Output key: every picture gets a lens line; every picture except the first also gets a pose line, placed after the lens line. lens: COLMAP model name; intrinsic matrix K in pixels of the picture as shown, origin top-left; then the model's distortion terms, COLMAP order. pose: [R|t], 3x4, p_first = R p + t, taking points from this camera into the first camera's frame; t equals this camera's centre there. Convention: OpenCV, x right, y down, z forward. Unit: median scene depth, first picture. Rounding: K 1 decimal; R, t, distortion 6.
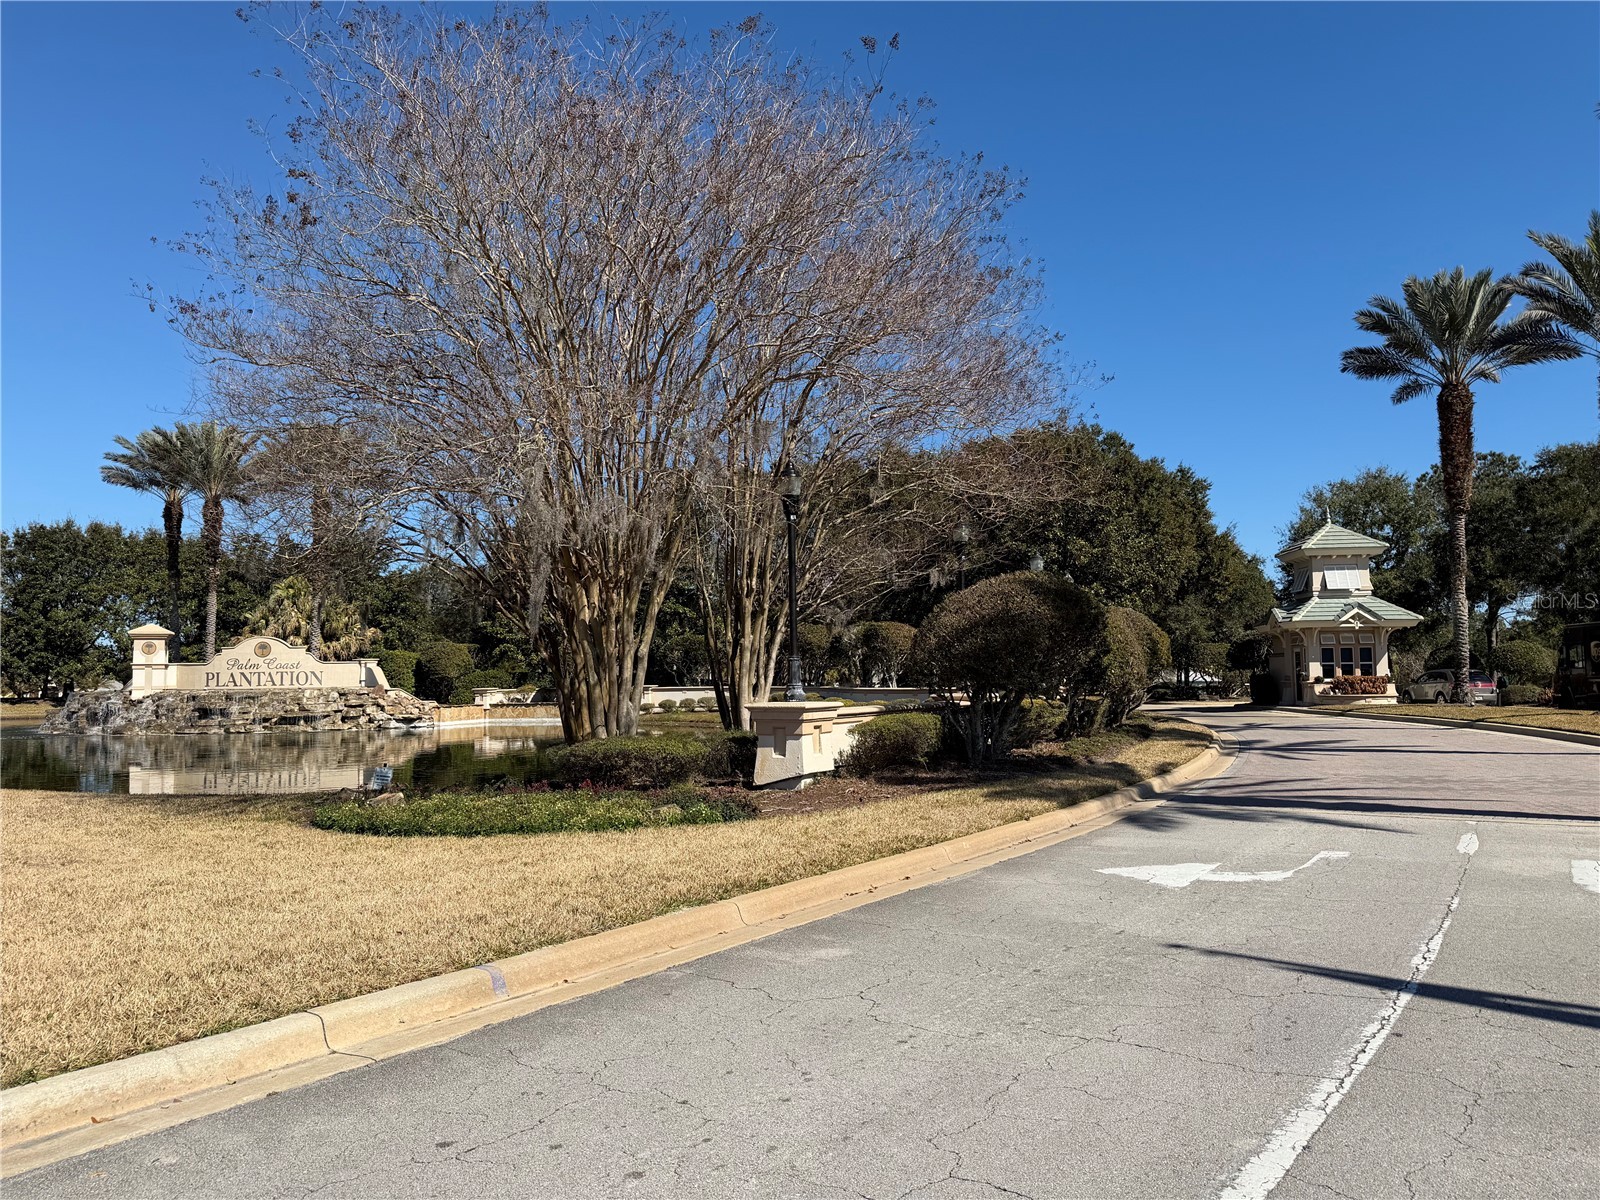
lens RADIAL K [[1076.8, 0, 800.0], [0, 1076.8, 600.0], [0, 0, 1]] dist [-0.011145, 0.004393]
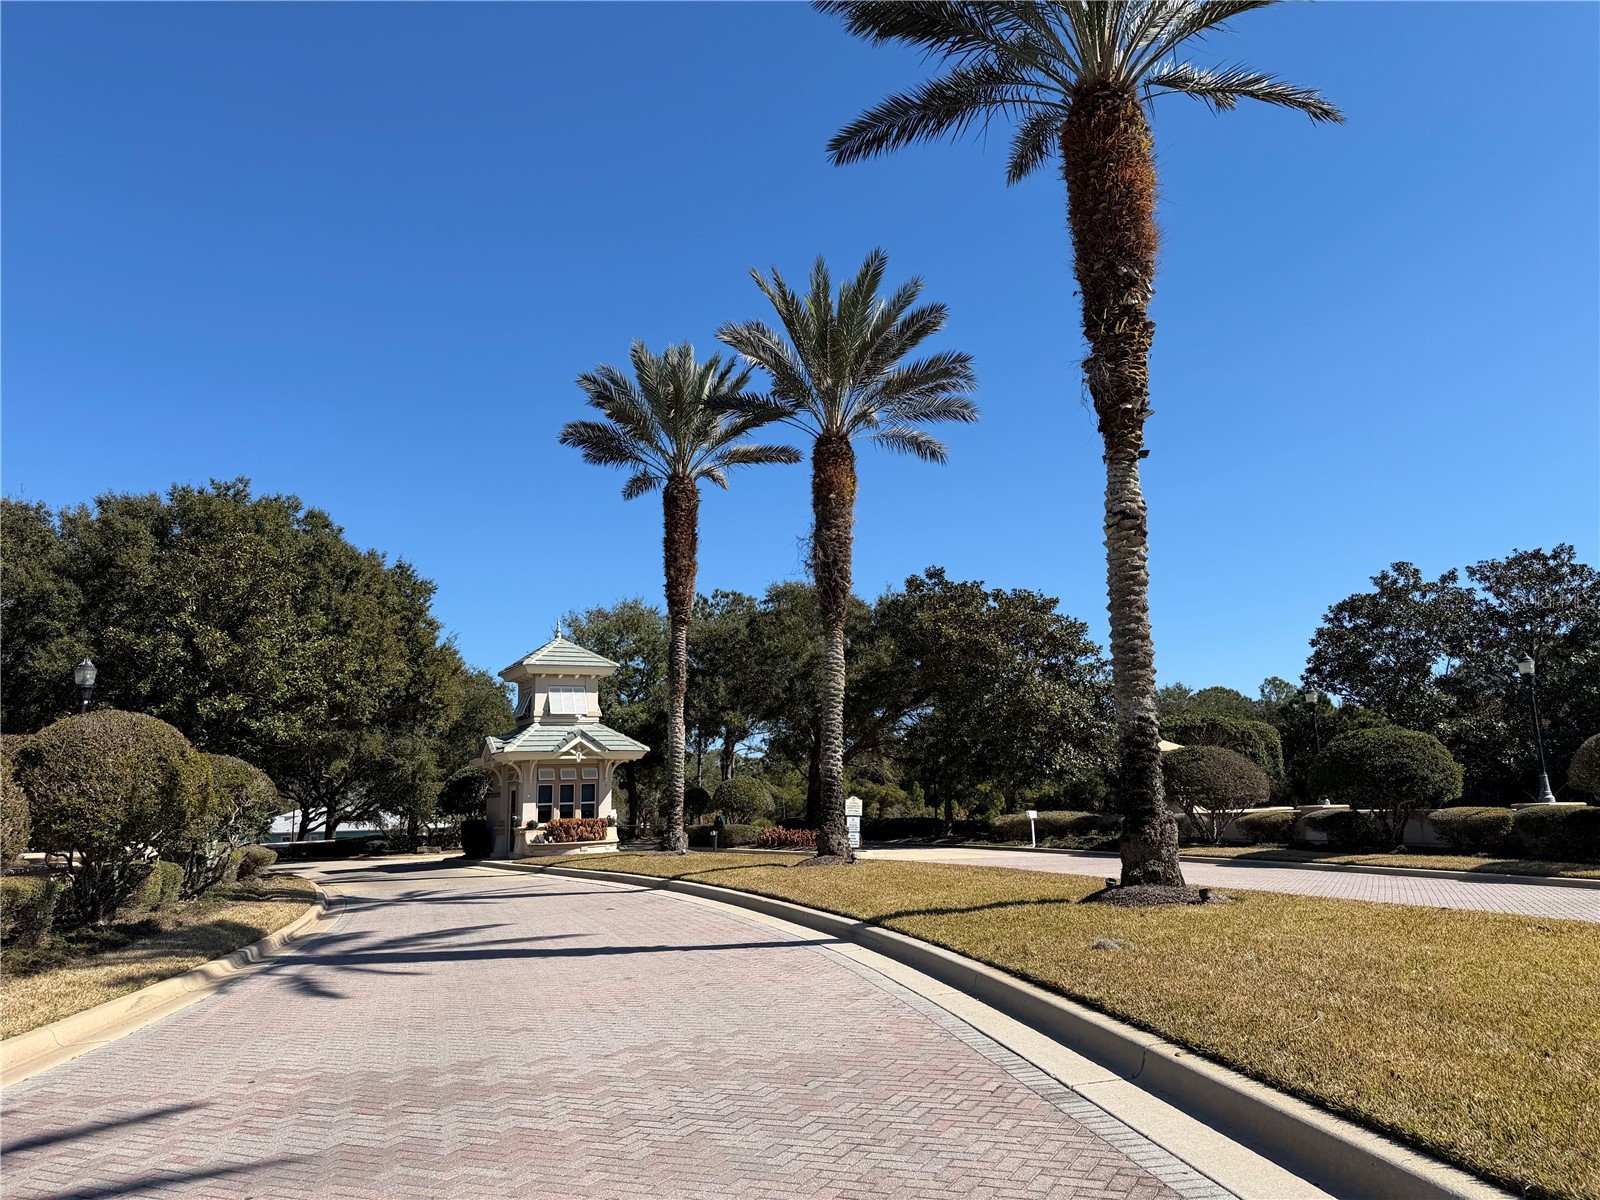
lens RADIAL K [[1106.1, 0, 800.0], [0, 1106.1, 600.0], [0, 0, 1]] dist [0.008238, 0.003999]
pose [[0.812031, 0.087854, 0.576964, 0.176305], [-0.014472, 0.991332, -0.130581, 0.014111], [-0.583435, 0.097686, 0.806263, 0.224599]]
